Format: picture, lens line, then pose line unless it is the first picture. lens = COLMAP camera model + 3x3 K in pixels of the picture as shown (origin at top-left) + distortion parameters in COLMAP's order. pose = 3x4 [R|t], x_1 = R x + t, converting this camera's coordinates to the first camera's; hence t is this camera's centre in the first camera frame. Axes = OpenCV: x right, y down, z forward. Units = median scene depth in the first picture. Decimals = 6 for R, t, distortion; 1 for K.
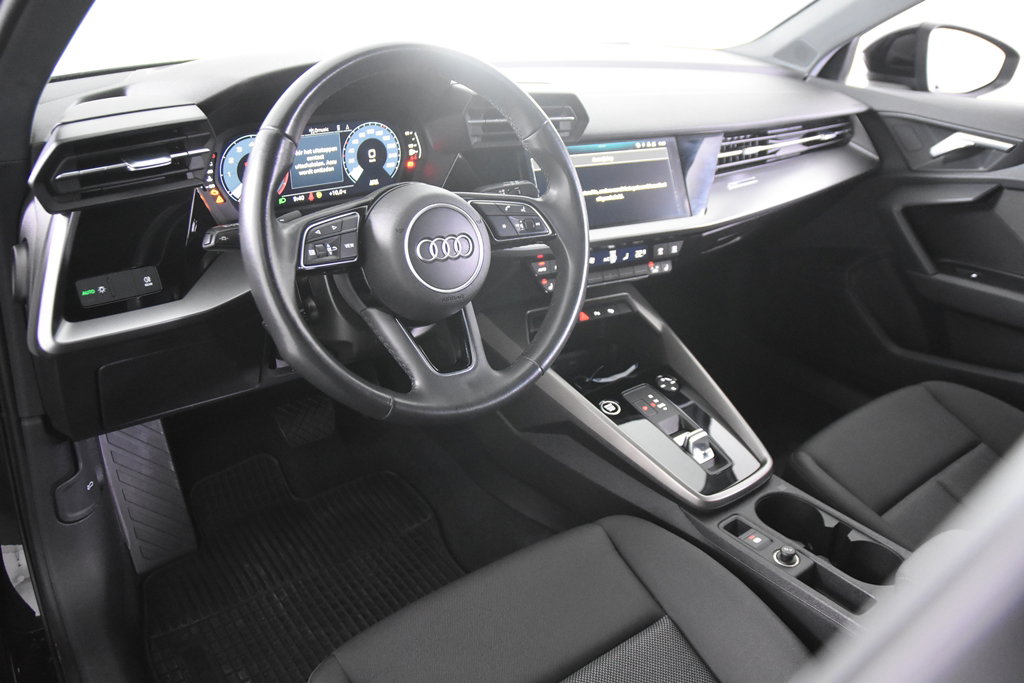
lens RADIAL K [[807.5, 0, 515.1], [0, 807.5, 341.3], [0, 0, 1]] dist [-0.083817, 0.021254]
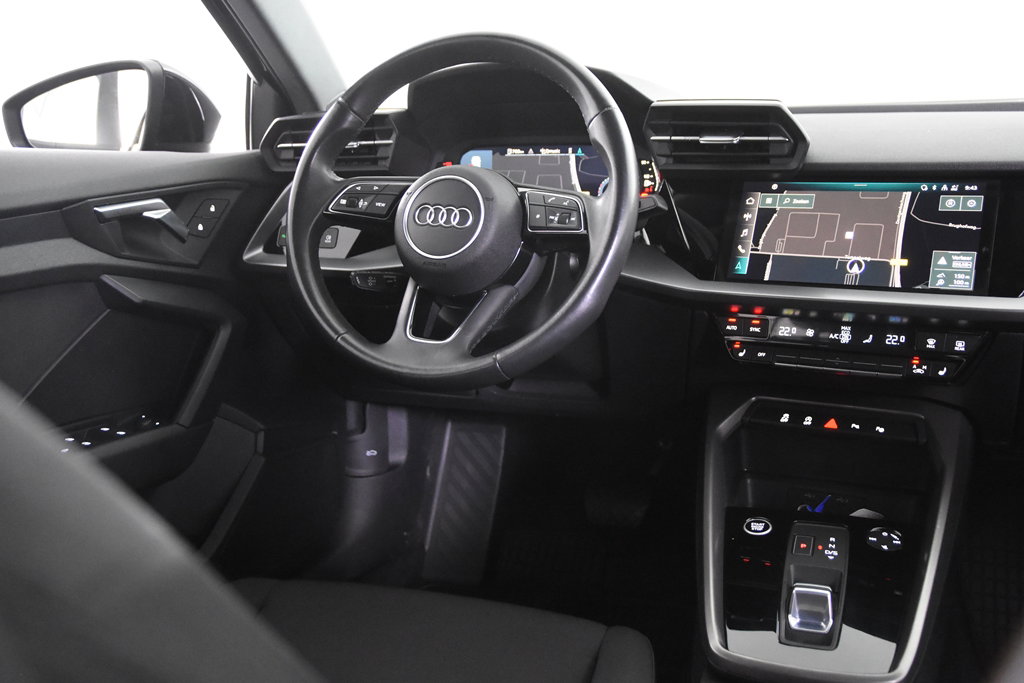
lens RADIAL K [[1006.5, 0, 512.4], [0, 1006.5, 339.6], [0, 0, 1]] dist [-0.017422, 0.000000]
pose [[0.524239, 0.116872, -0.843513, 0.808820], [-0.338878, 0.937360, -0.080737, 0.079676], [0.781239, 0.328173, 0.531006, 0.339206]]
